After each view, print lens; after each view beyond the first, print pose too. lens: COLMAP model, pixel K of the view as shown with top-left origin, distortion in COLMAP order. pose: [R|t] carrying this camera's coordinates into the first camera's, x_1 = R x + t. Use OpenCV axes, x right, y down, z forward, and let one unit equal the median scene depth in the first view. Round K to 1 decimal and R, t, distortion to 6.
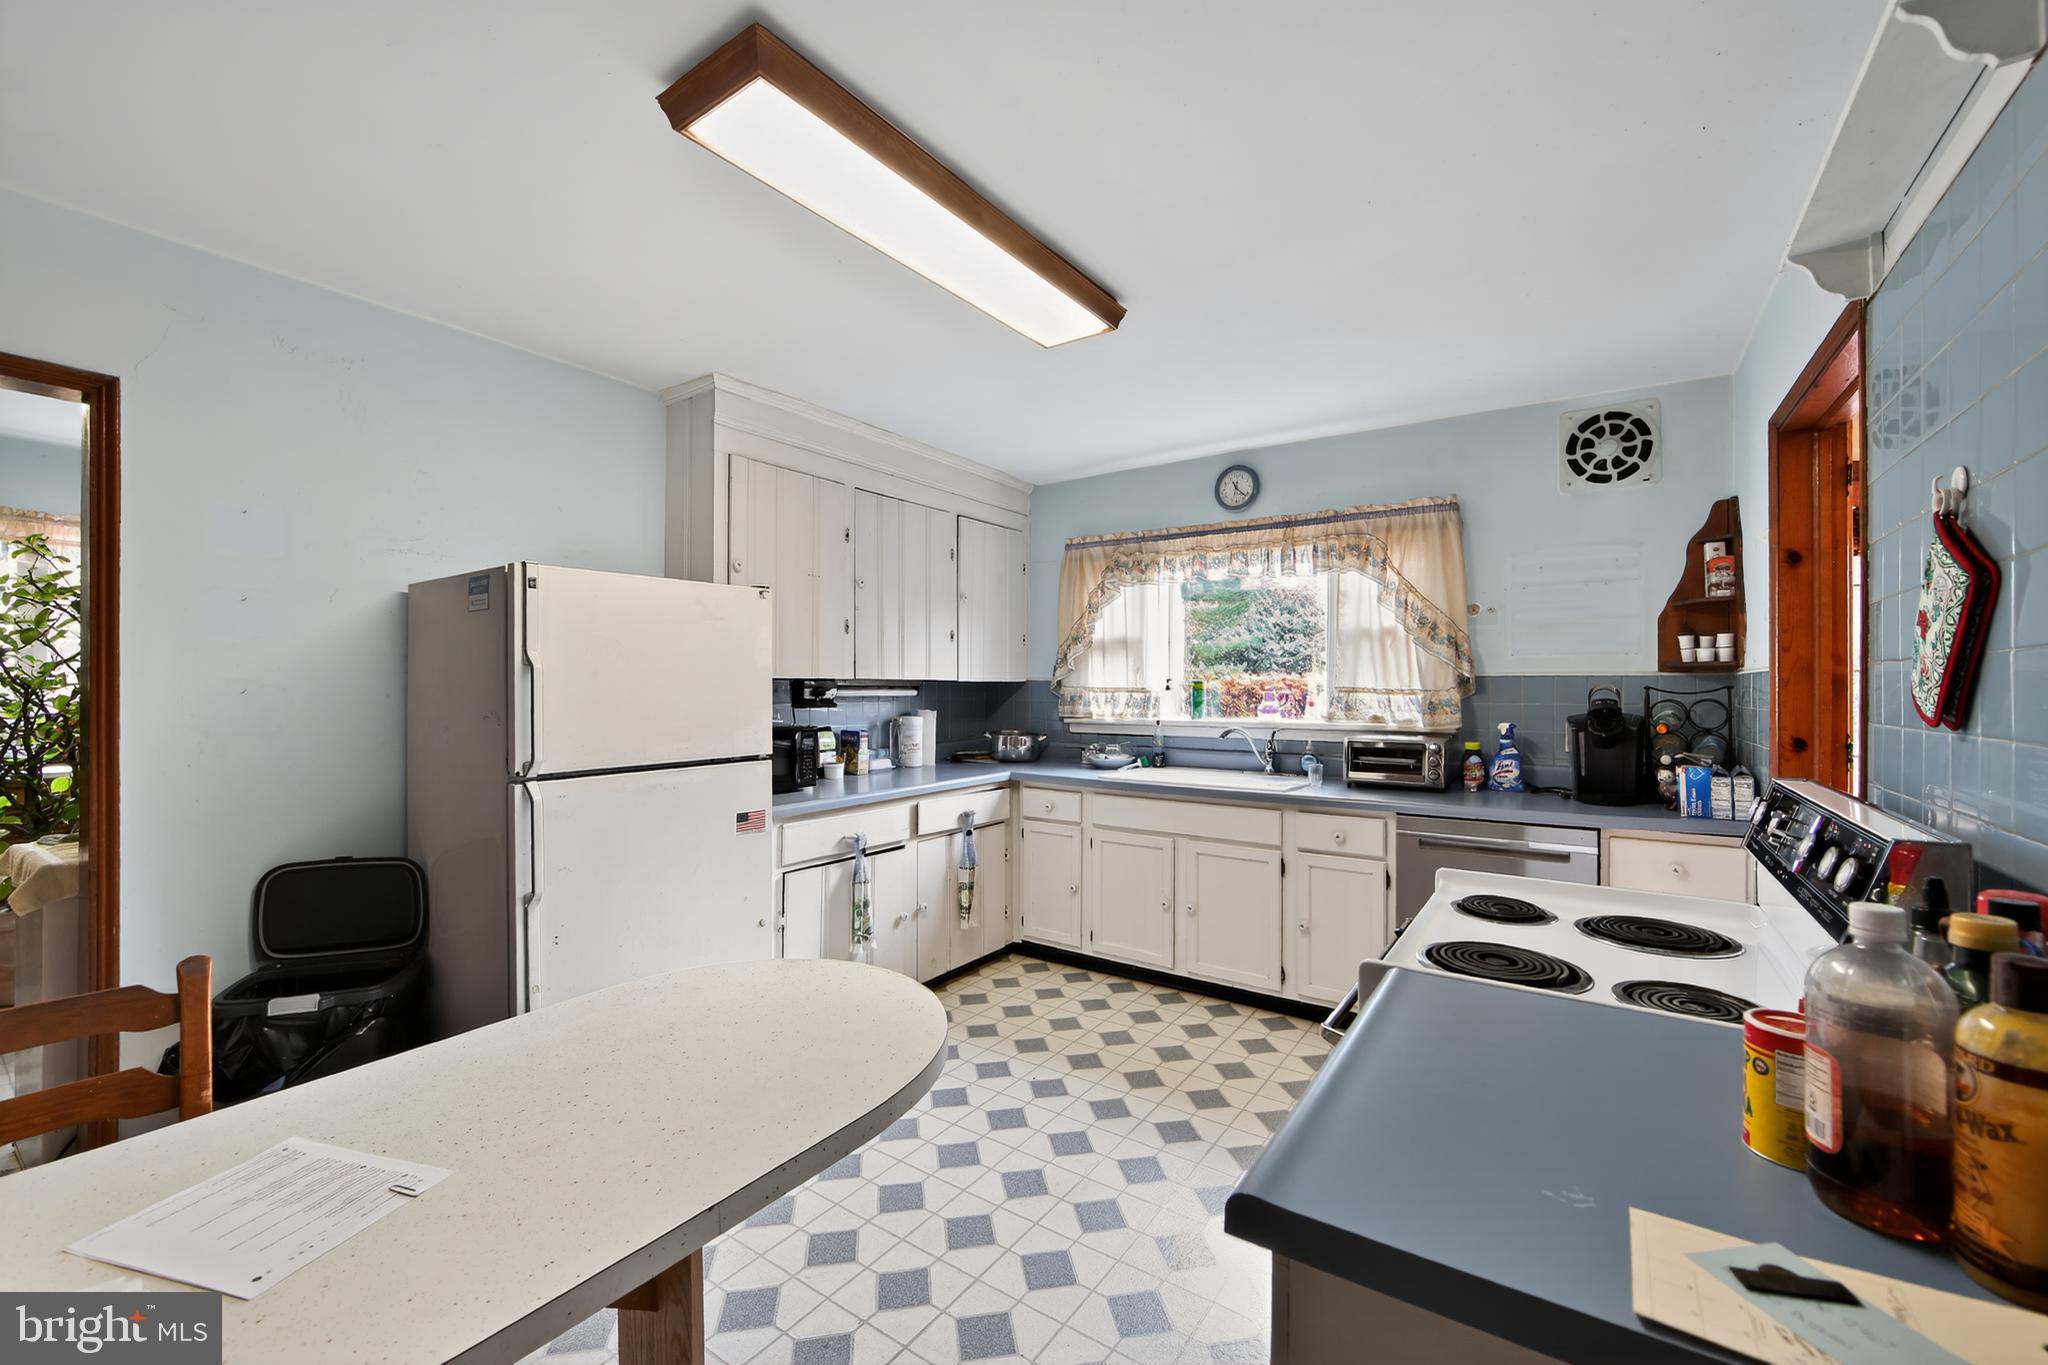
lens RADIAL K [[815.2, 0, 1033.5], [0, 815.2, 682.8], [0, 0, 1]] dist [-0.008167, 0.000332]
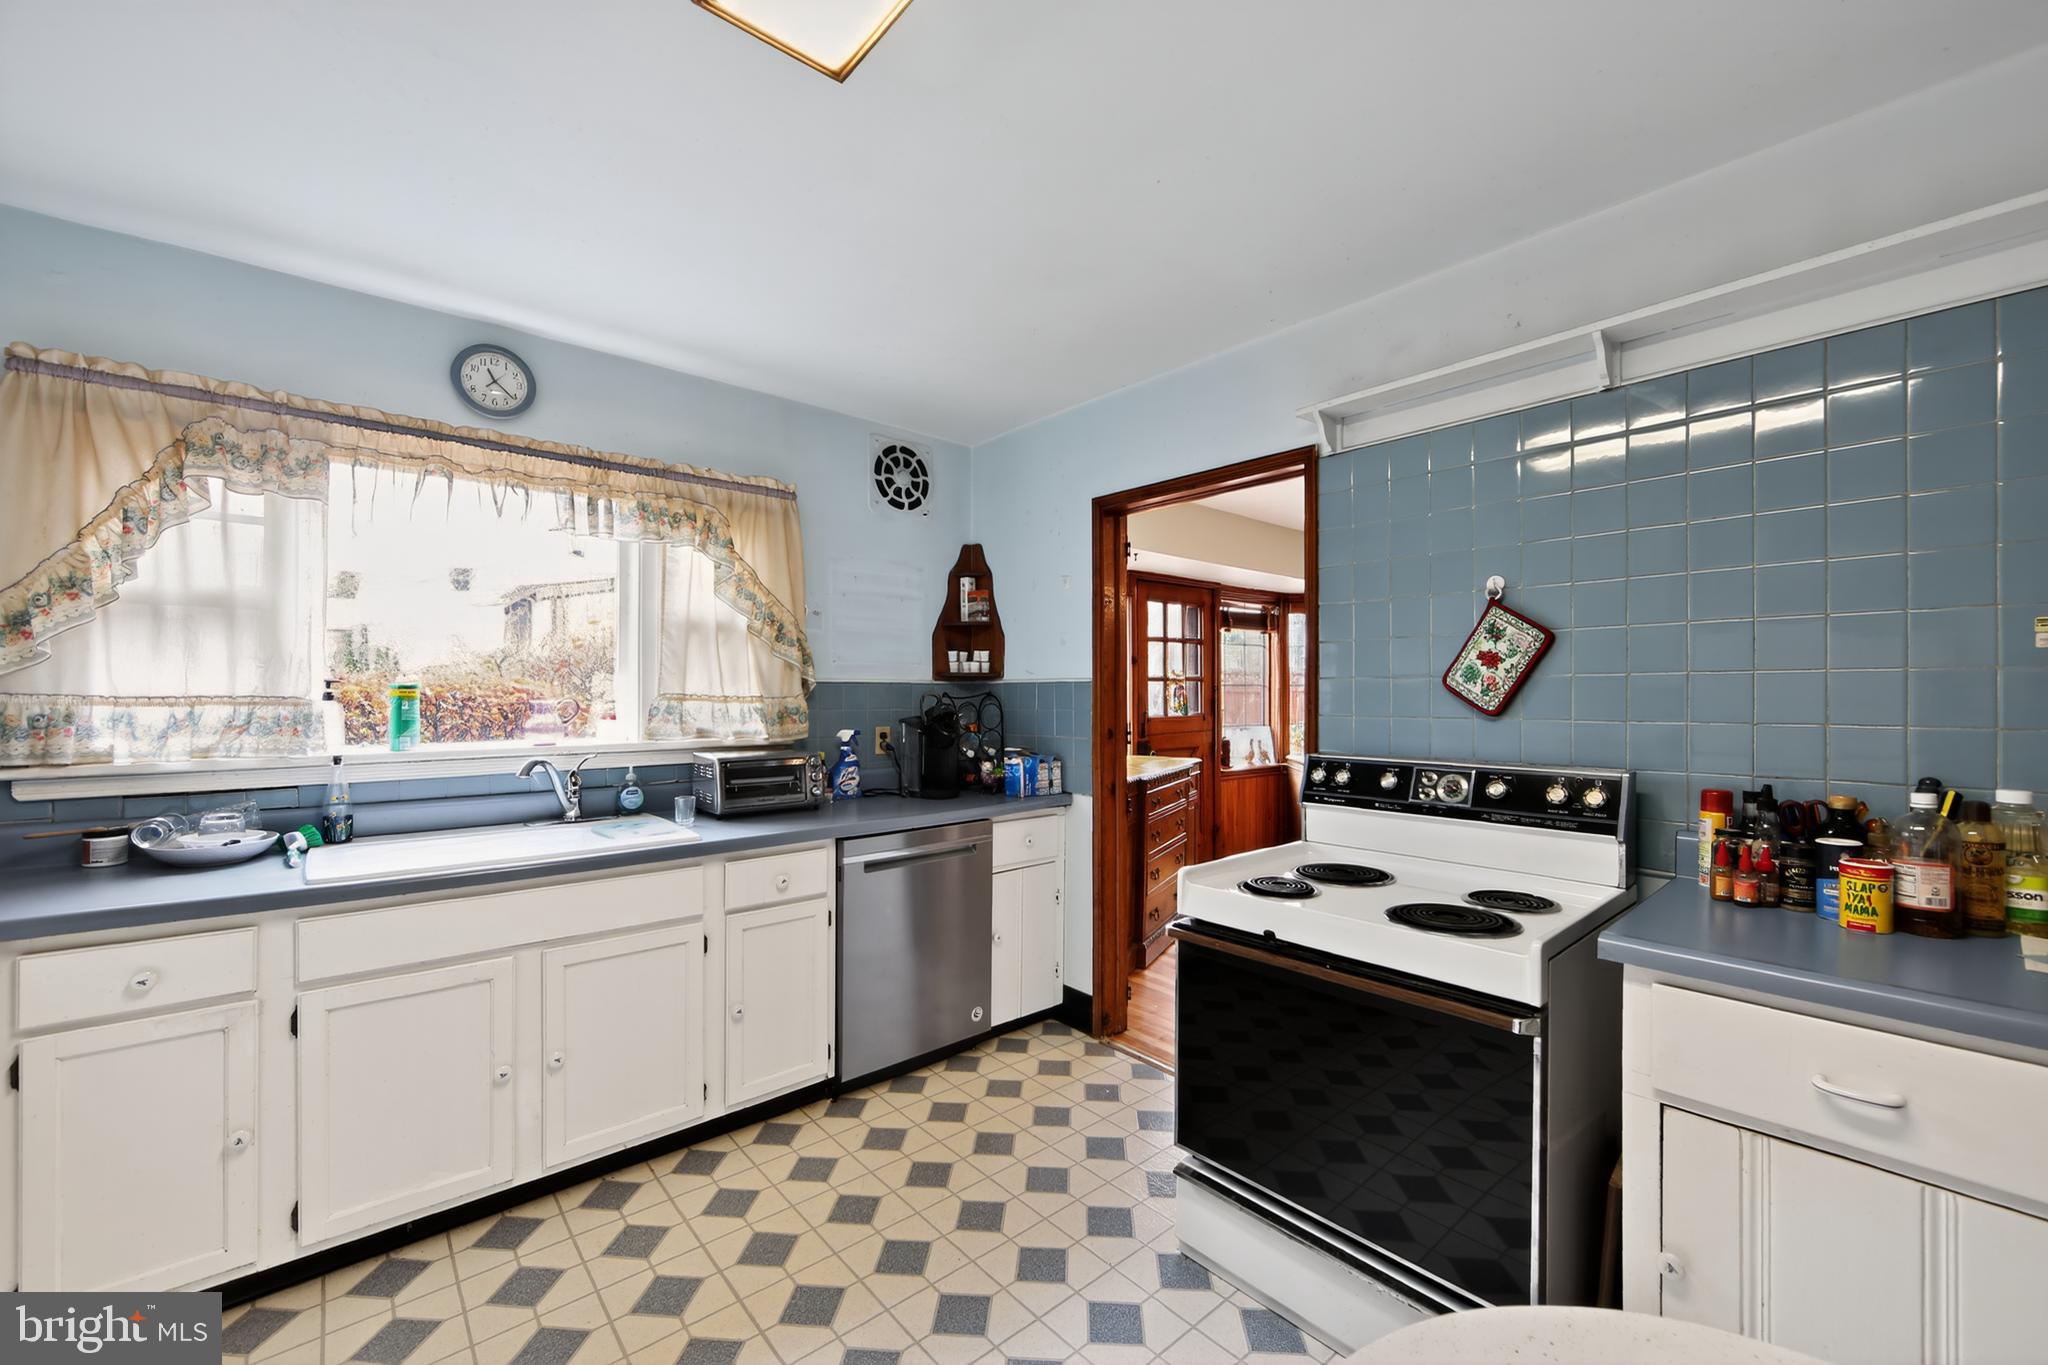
lens RADIAL K [[815.2, 0, 1028.2], [0, 815.2, 689.9], [0, 0, 1]] dist [-0.008167, 0.000332]
pose [[0.245570, 0.001869, 0.969377, -0.303497], [-0.003660, 0.999993, -0.001001, 0.001098], [-0.969372, -0.003302, 0.245575, 0.509504]]
